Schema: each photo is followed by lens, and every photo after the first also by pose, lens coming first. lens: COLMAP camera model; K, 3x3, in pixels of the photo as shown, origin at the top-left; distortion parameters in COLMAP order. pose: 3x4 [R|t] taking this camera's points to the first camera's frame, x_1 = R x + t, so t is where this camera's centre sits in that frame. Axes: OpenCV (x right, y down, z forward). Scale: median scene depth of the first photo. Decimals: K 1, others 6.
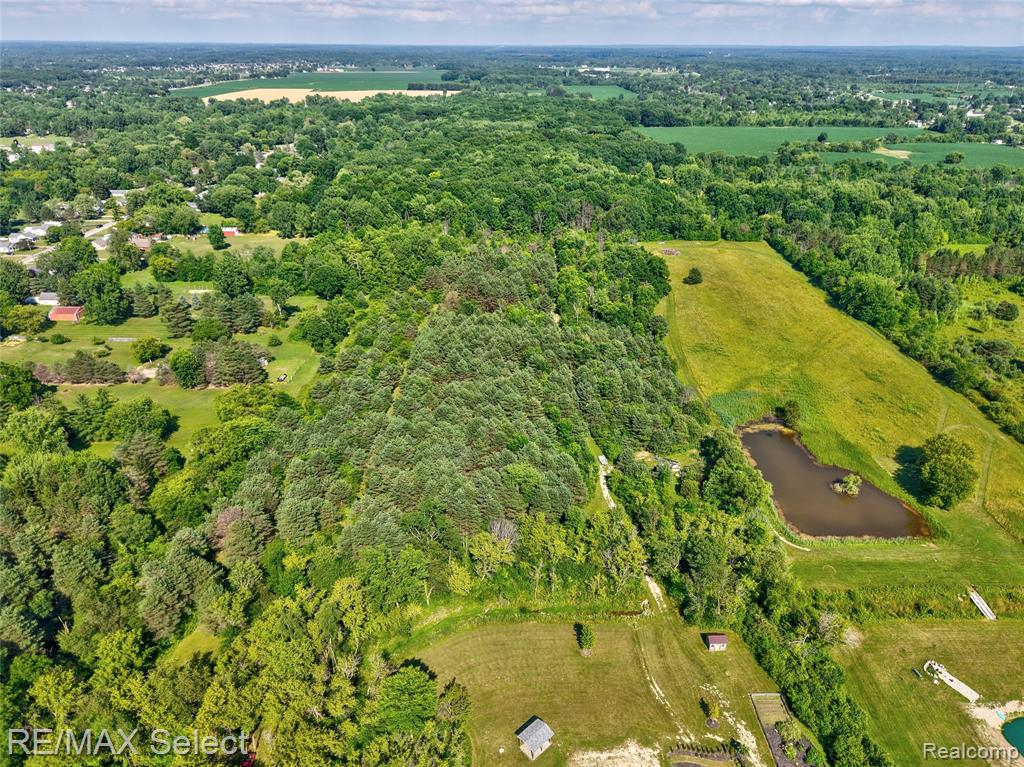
lens RADIAL K [[654.6, 0, 512.0], [0, 654.6, 383.5], [0, 0, 1]] dist [0.005483, -0.005583]
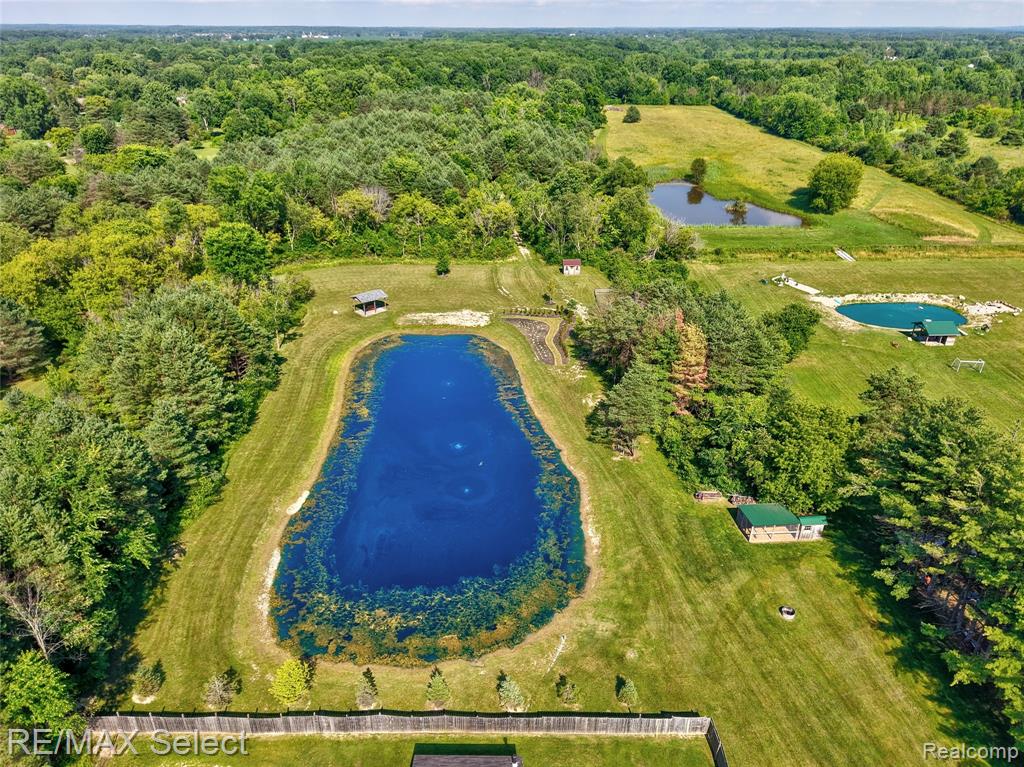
lens RADIAL K [[654.6, 0, 512.0], [0, 654.6, 383.5], [0, 0, 1]] dist [0.005483, -0.005583]
pose [[0.999968, -0.004680, 0.006506, 0.086877], [0.004561, 0.999822, 0.018305, 0.226376], [-0.006591, -0.018275, 0.999811, -0.004203]]
